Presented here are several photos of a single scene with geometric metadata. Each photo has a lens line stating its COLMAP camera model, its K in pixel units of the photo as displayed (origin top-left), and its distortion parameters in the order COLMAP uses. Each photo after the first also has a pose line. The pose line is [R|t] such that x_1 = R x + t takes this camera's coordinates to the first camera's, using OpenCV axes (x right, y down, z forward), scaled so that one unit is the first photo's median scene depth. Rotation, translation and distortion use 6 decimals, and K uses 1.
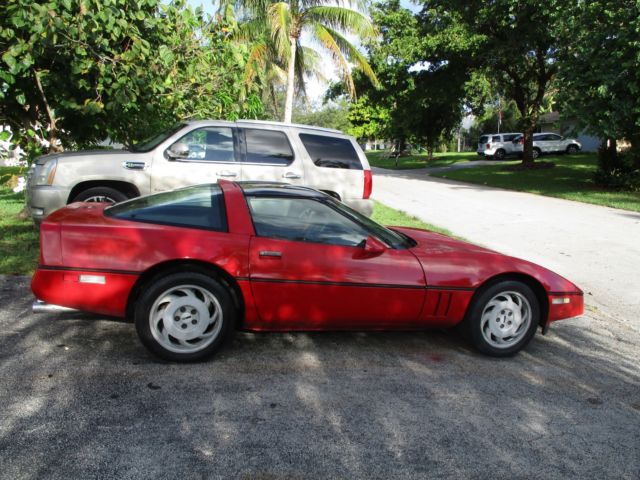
lens RADIAL K [[537.6, 0, 324.6], [0, 537.6, 238.3], [0, 0, 1]] dist [-0.026900, 0.001547]
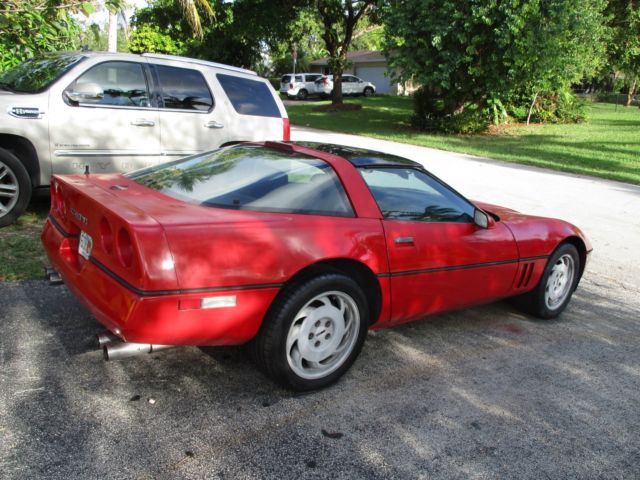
lens RADIAL K [[537.6, 0, 324.6], [0, 537.6, 238.3], [0, 0, 1]] dist [-0.026900, 0.001547]
pose [[0.916504, -0.076571, 0.392629, -0.443843], [0.031296, 0.992226, 0.120451, -0.063798], [-0.398799, -0.098106, 0.911775, 0.255053]]
